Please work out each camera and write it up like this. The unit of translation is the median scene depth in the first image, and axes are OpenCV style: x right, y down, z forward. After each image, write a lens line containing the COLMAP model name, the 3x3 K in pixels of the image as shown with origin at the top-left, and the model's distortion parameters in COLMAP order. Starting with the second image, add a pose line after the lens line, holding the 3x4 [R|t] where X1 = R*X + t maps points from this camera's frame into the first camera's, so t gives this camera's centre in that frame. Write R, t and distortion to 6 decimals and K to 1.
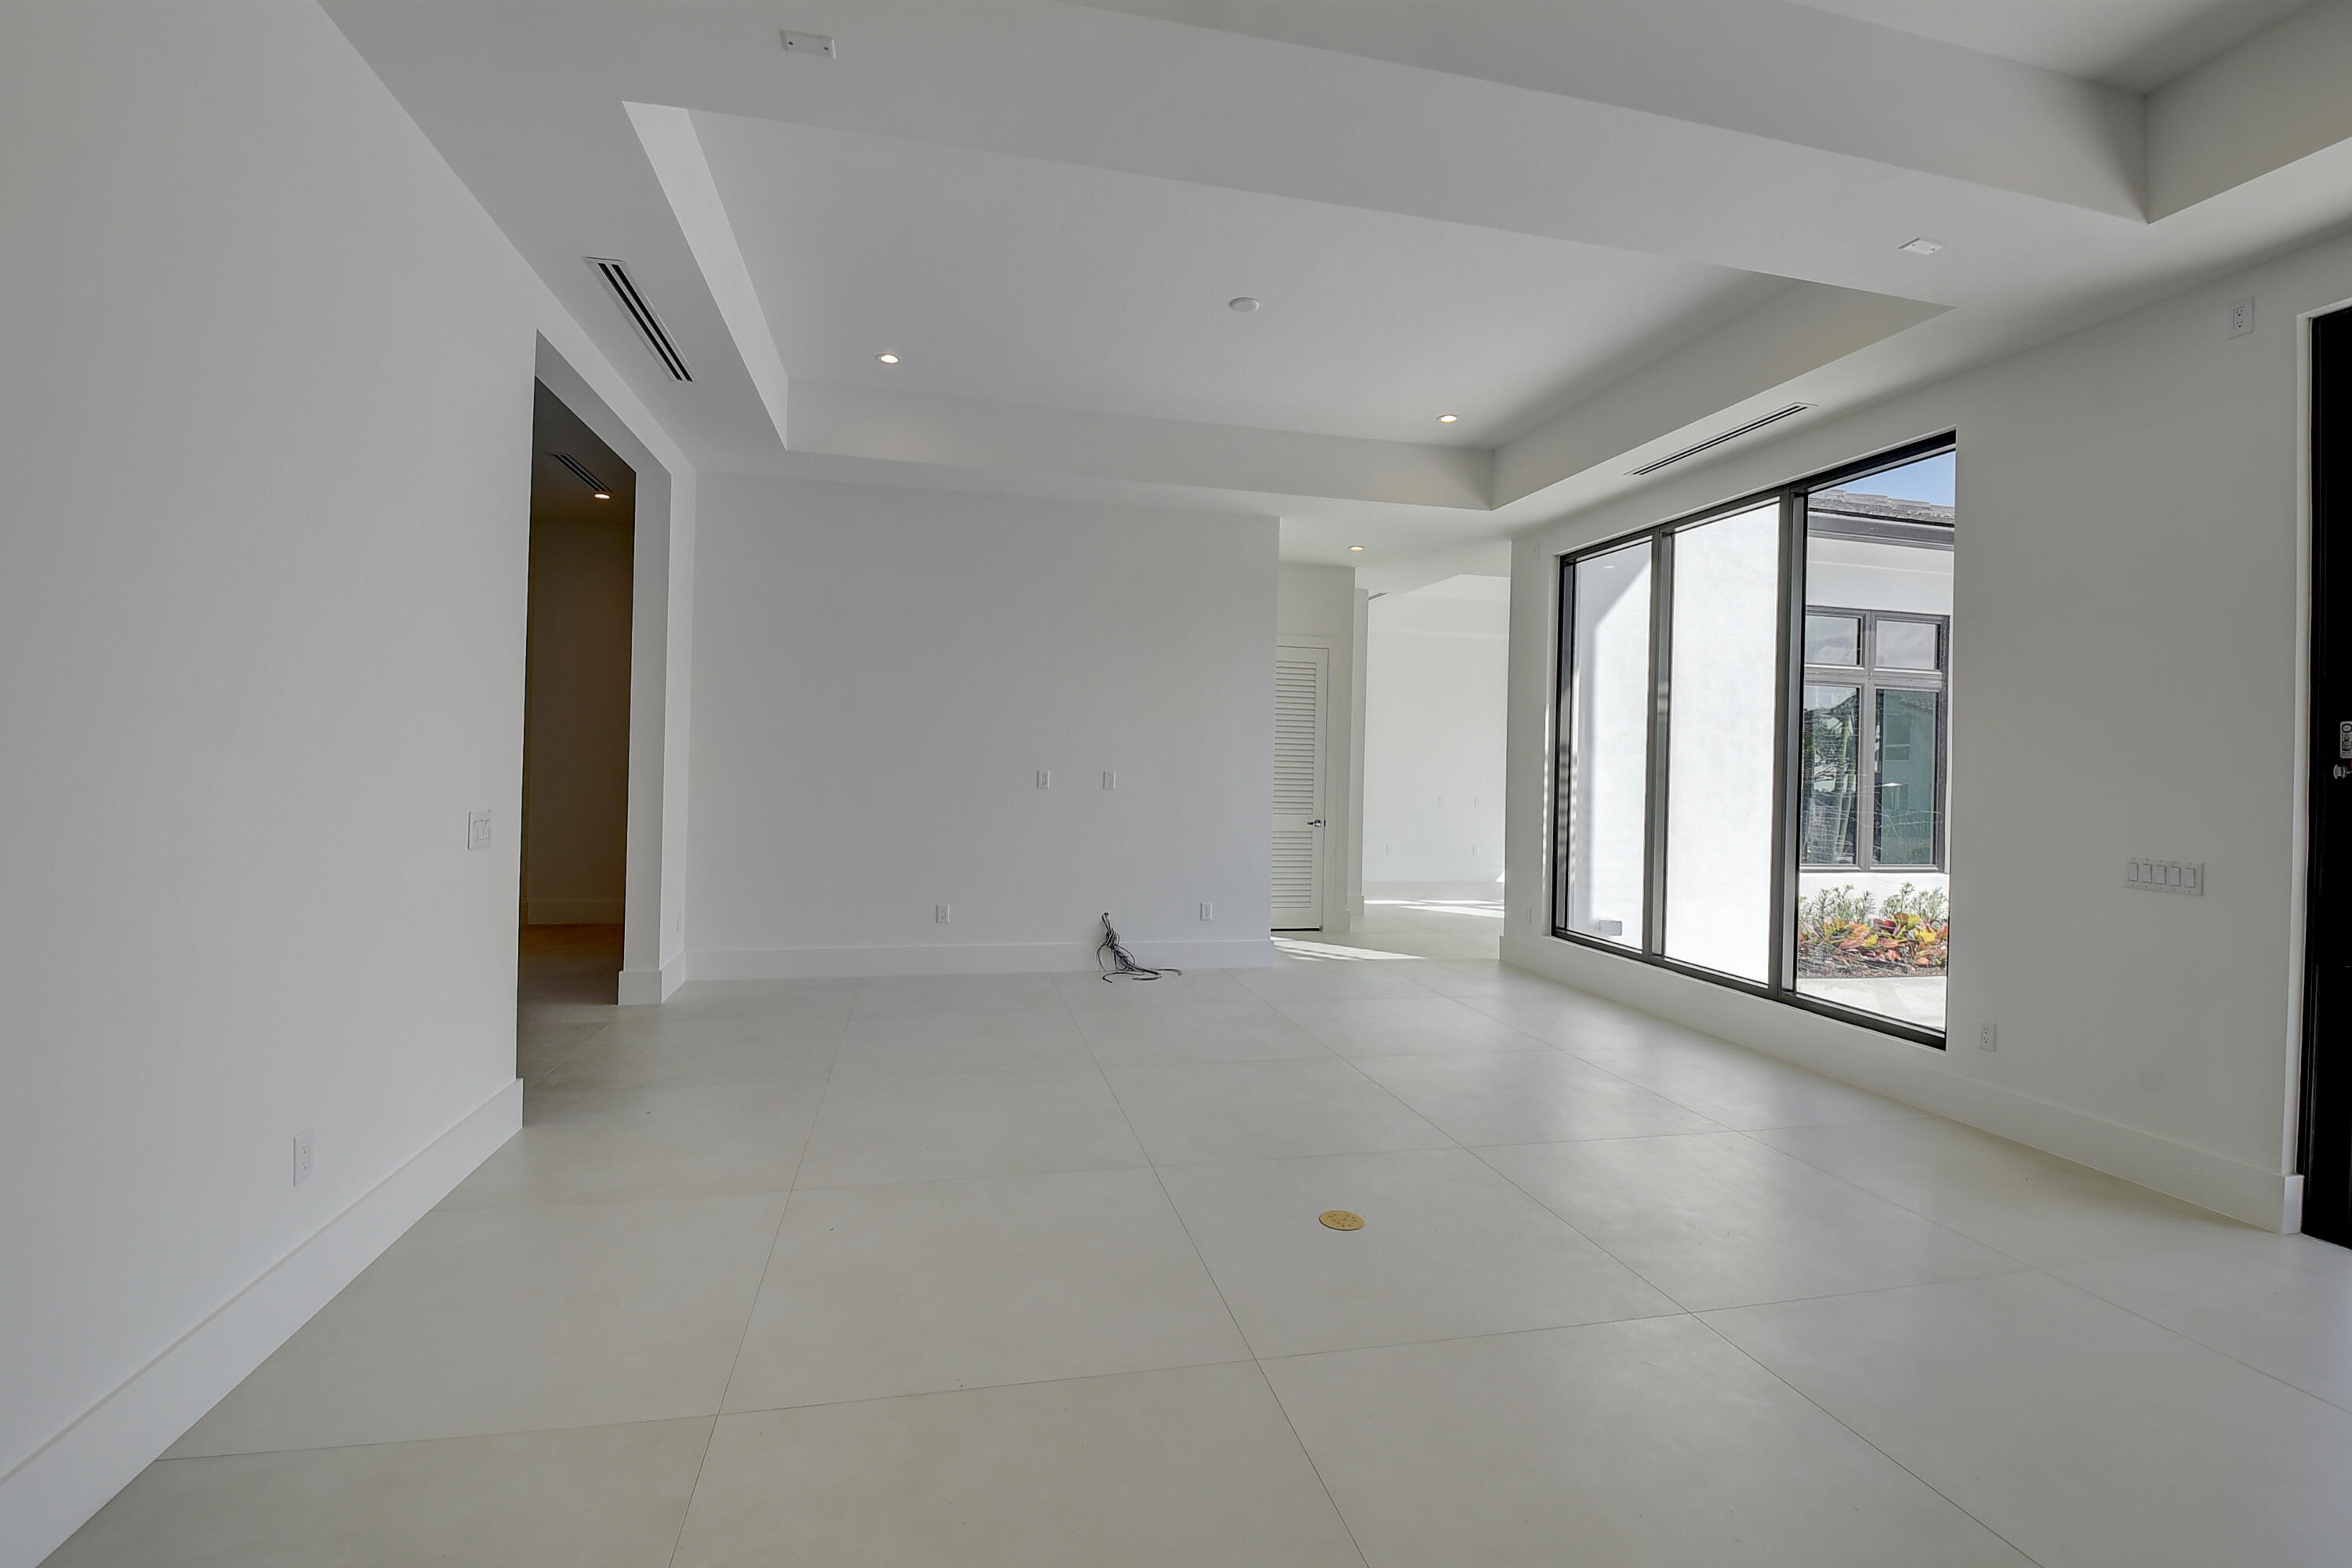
lens RADIAL K [[1005.4, 0, 1163.7], [0, 1005.4, 768.3], [0, 0, 1]] dist [0.000754, -0.000013]
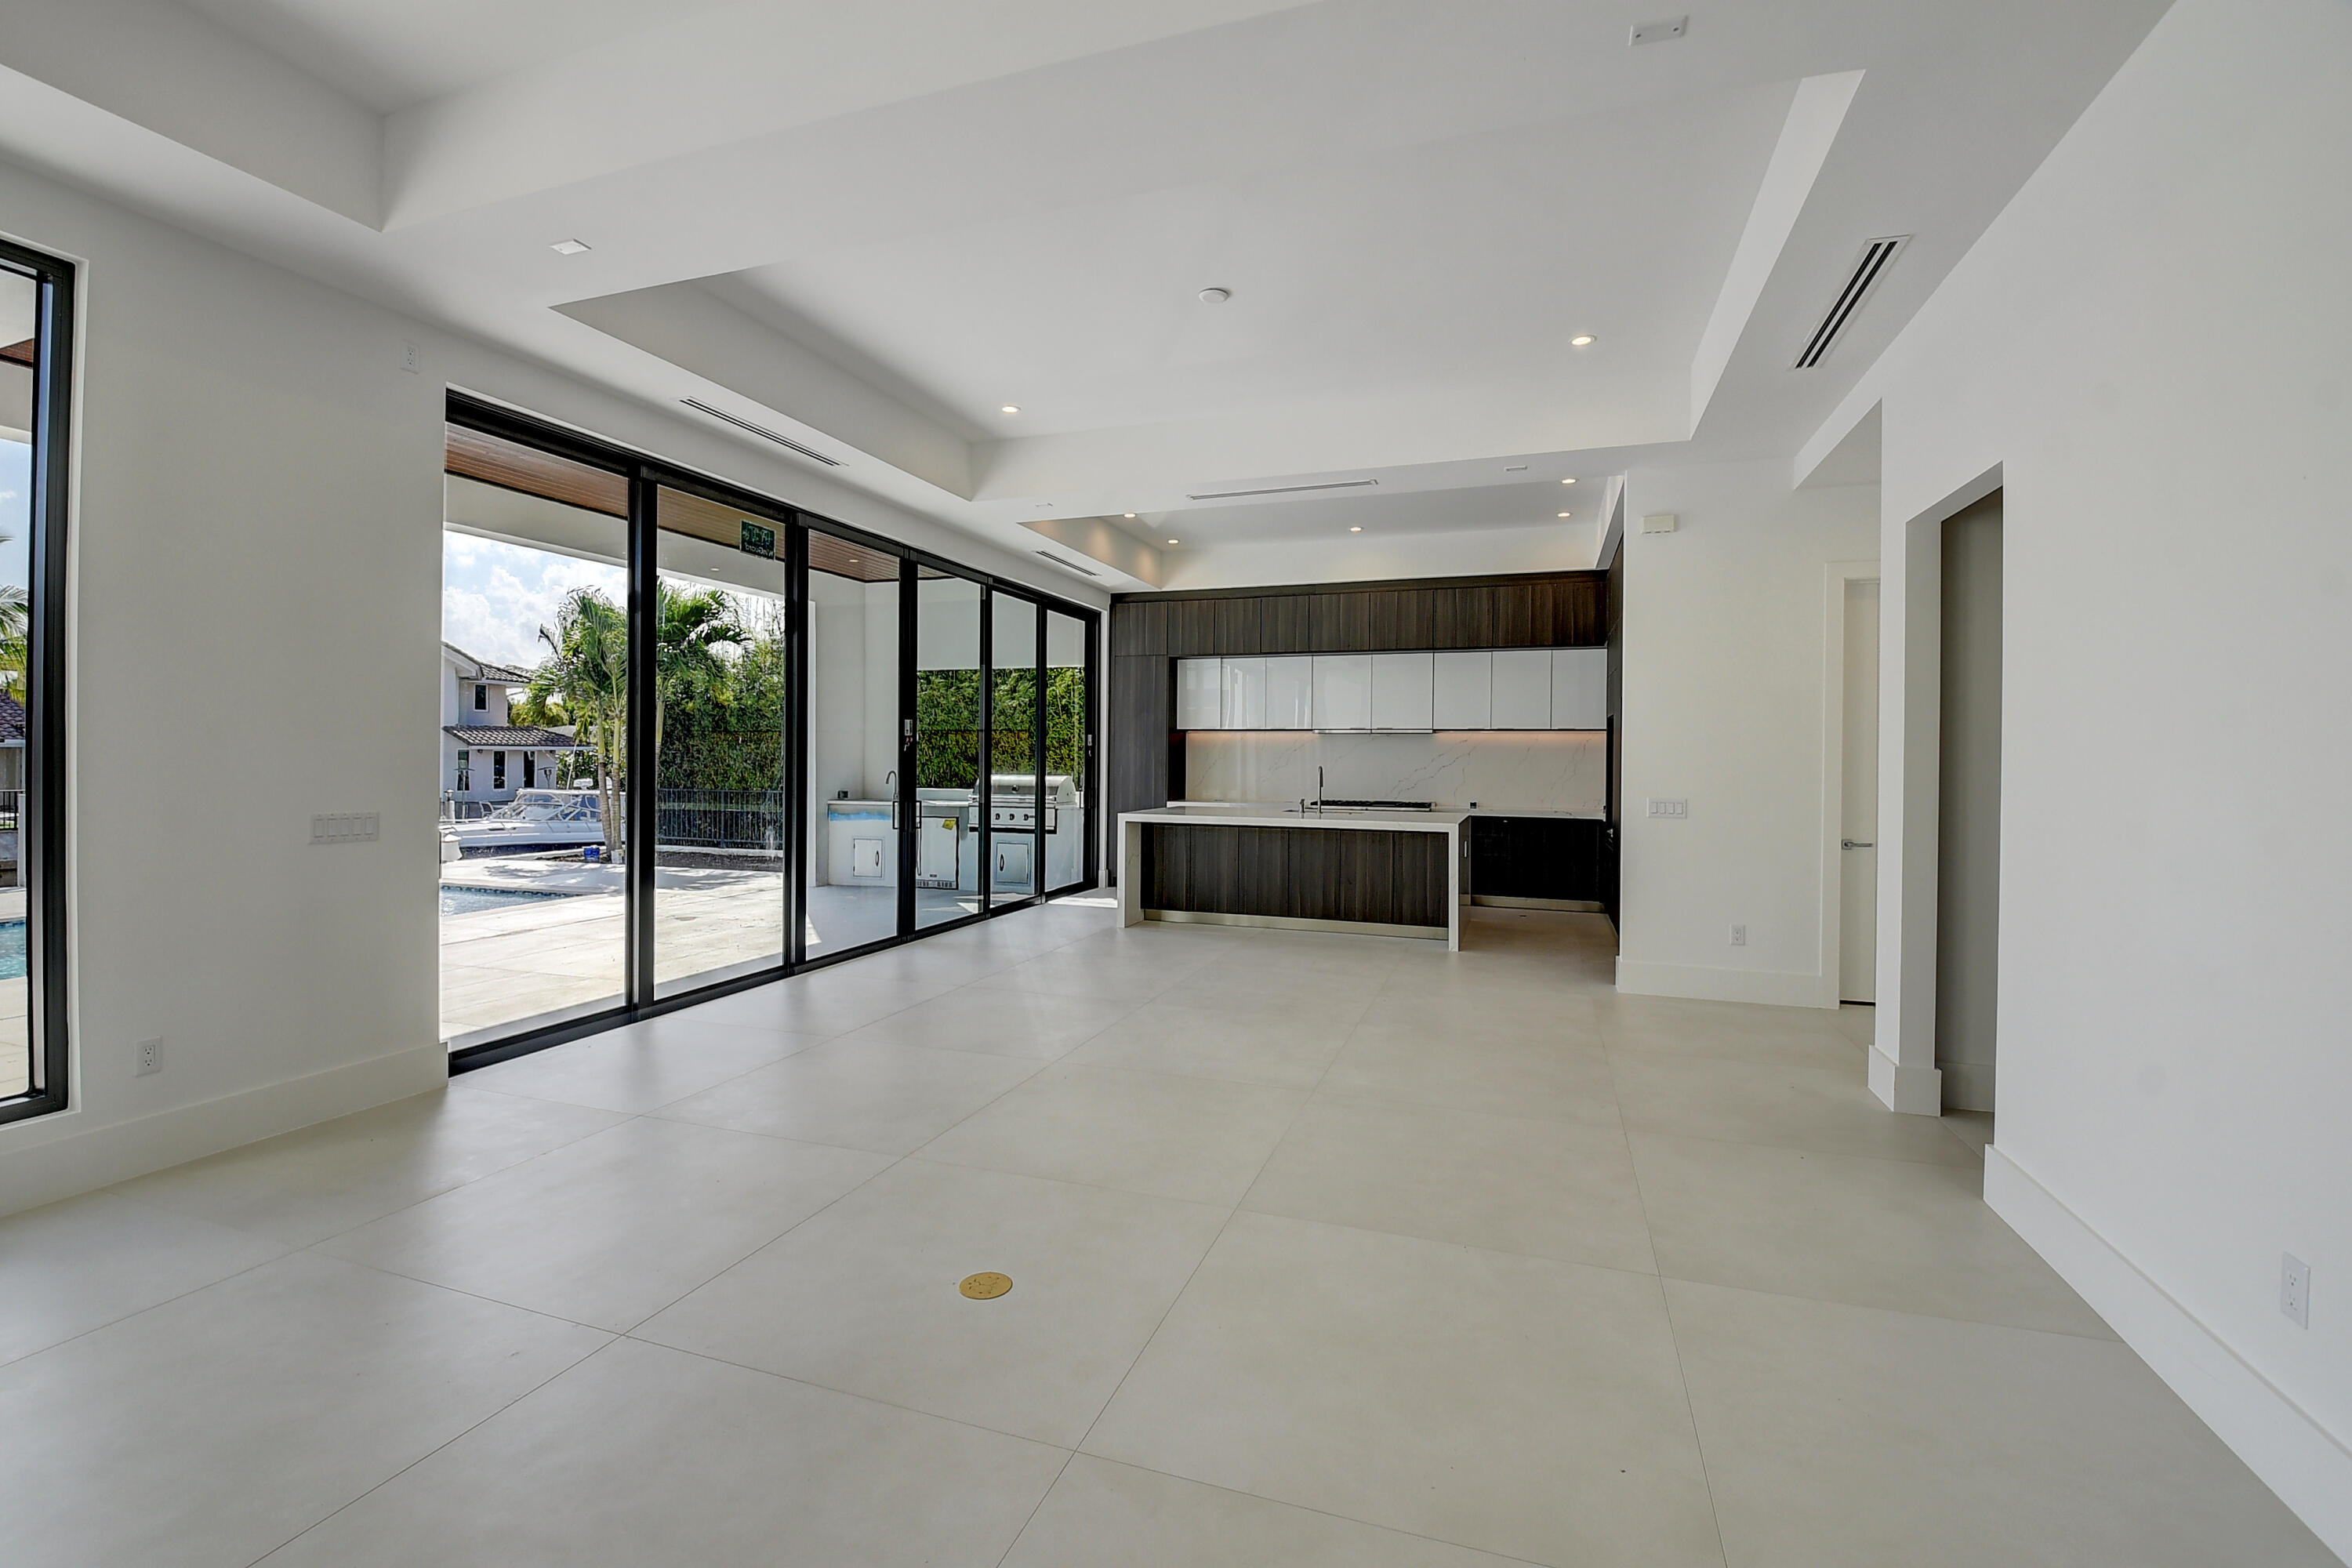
lens RADIAL K [[1005.4, 0, 1163.7], [0, 1005.4, 768.3], [0, 0, 1]] dist [0.000754, -0.000013]
pose [[-0.831107, -0.035178, 0.554999, -0.353699], [-0.030023, 0.999380, 0.018386, -0.004543], [-0.555302, -0.001382, -0.831648, 1.452277]]
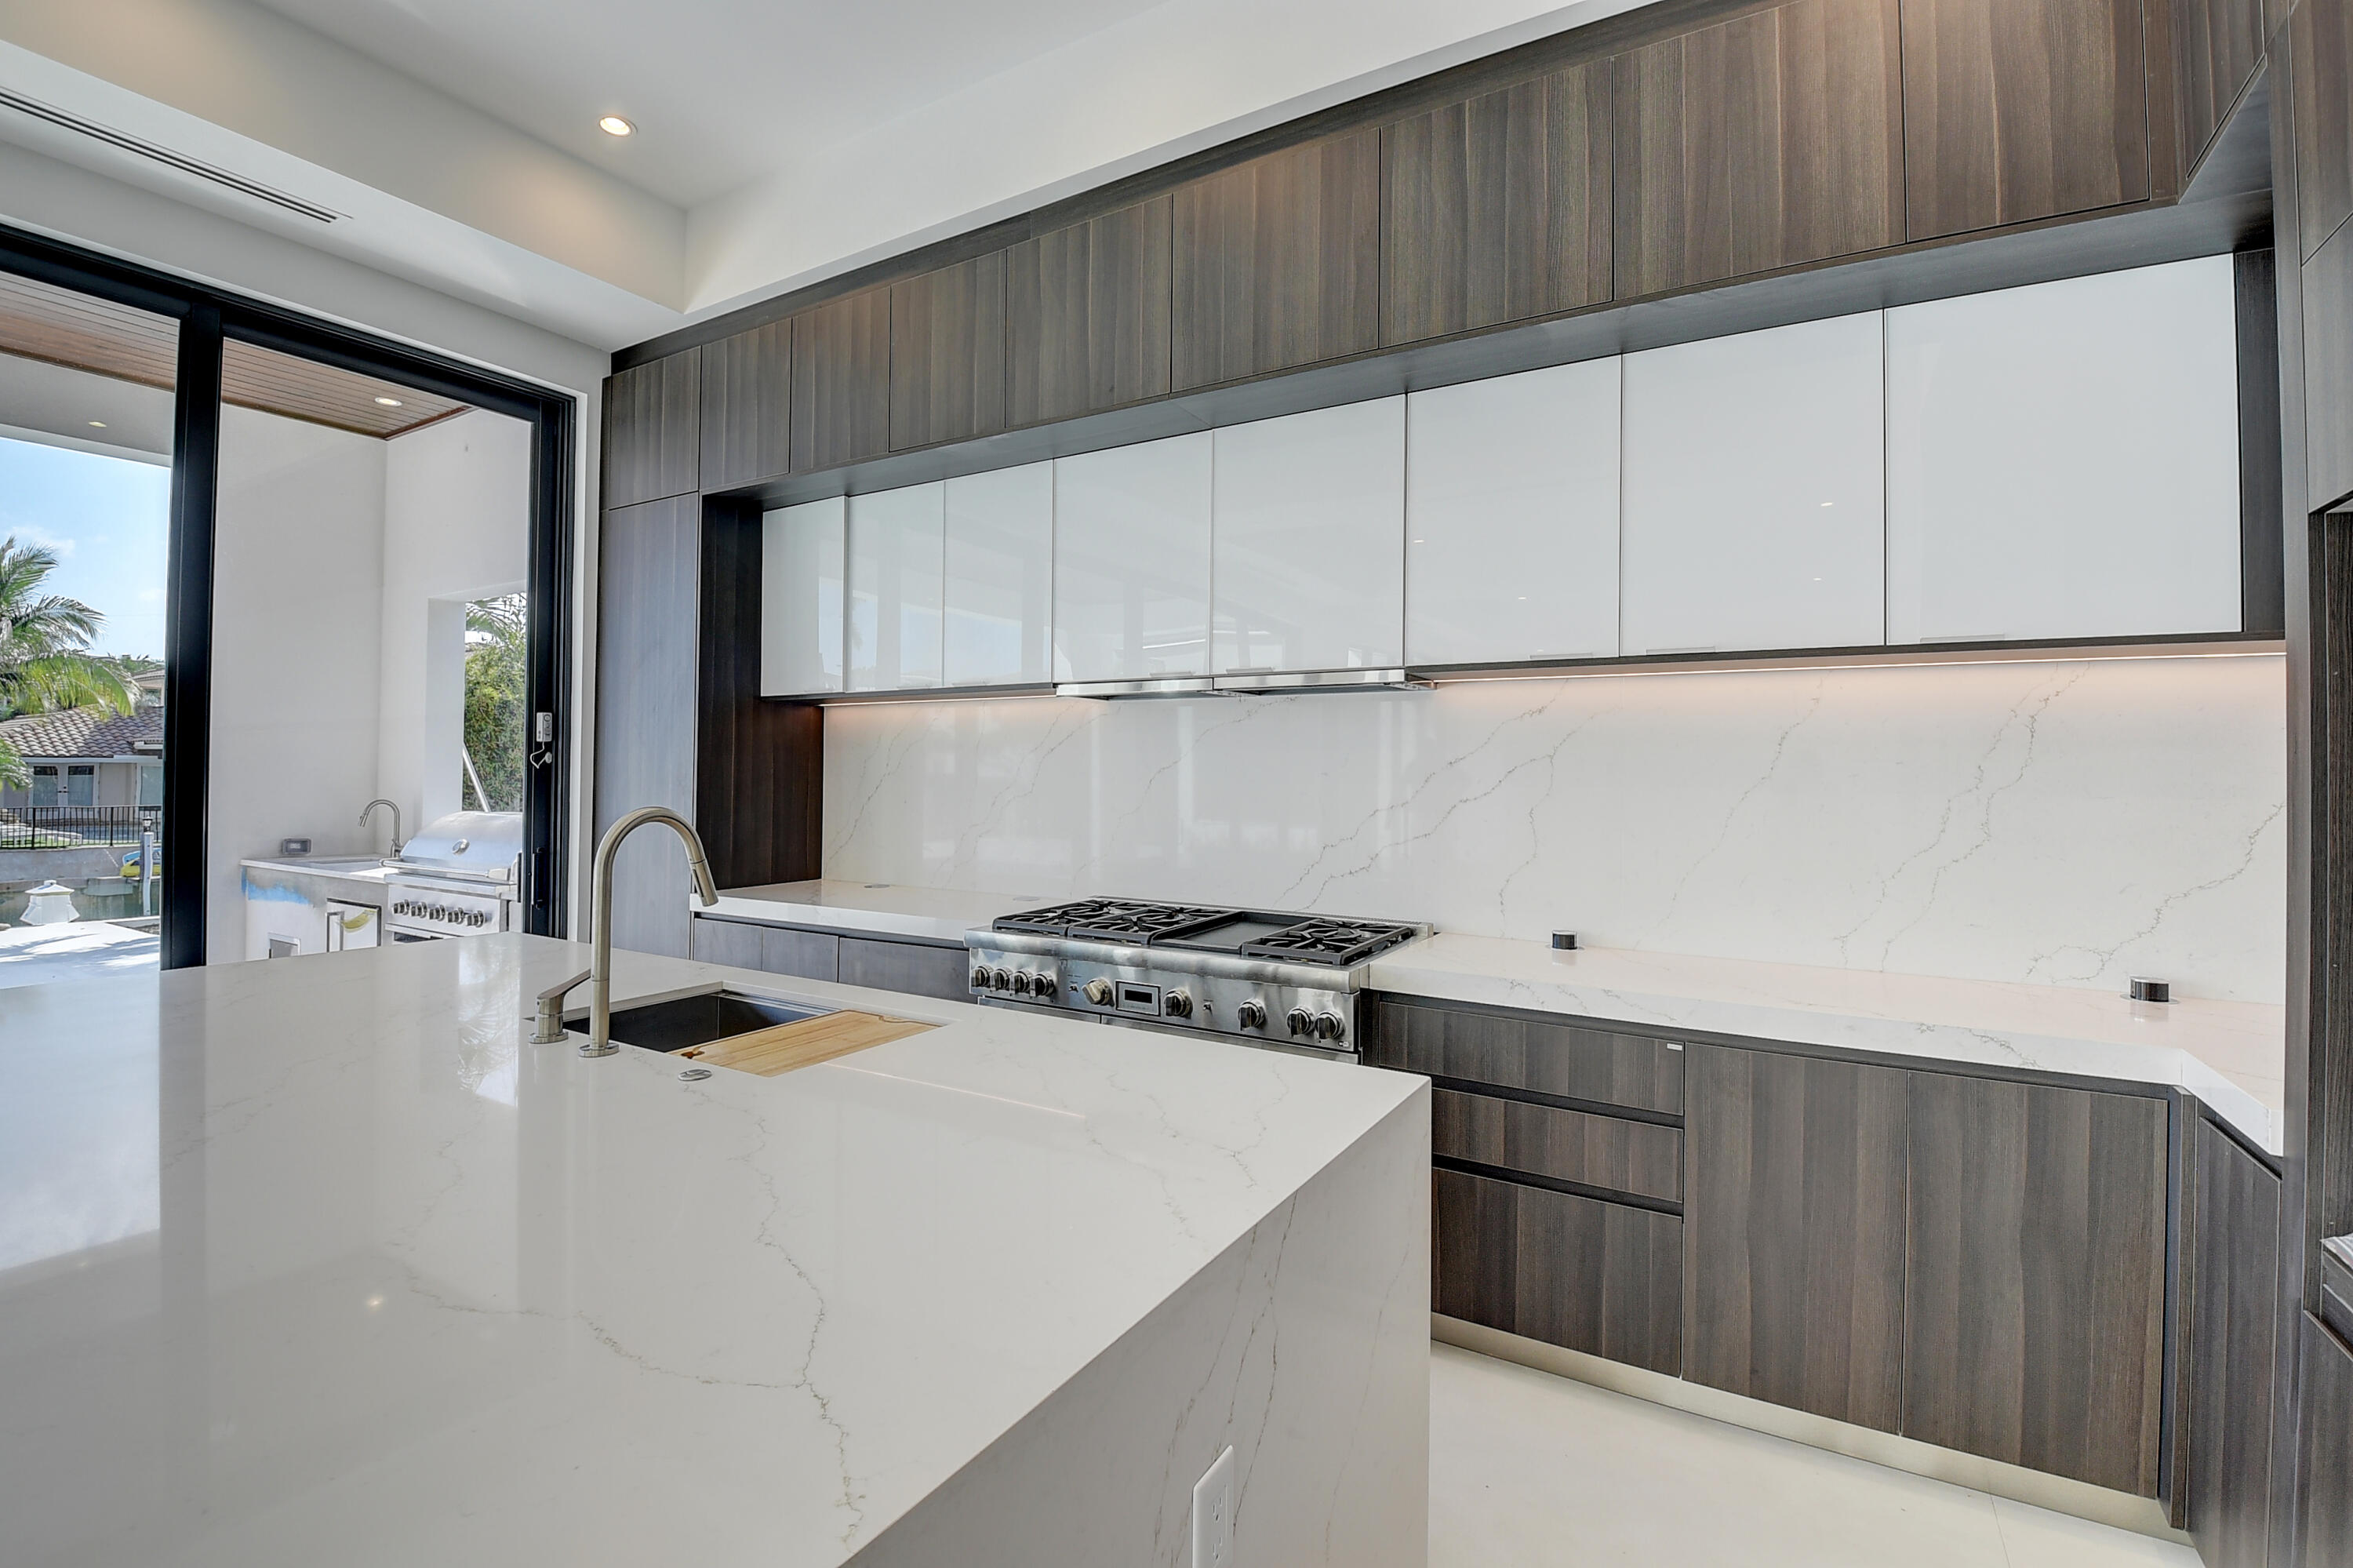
lens RADIAL K [[1047.4, 0, 1176.5], [0, 1047.4, 784.0], [0, 0, 1]] dist [-0.044069, -0.000073]
pose [[-0.714410, -0.033879, 0.698906, -0.207633], [-0.031849, 0.999366, 0.015889, -0.004327], [-0.699002, -0.010909, -0.715037, 0.854882]]
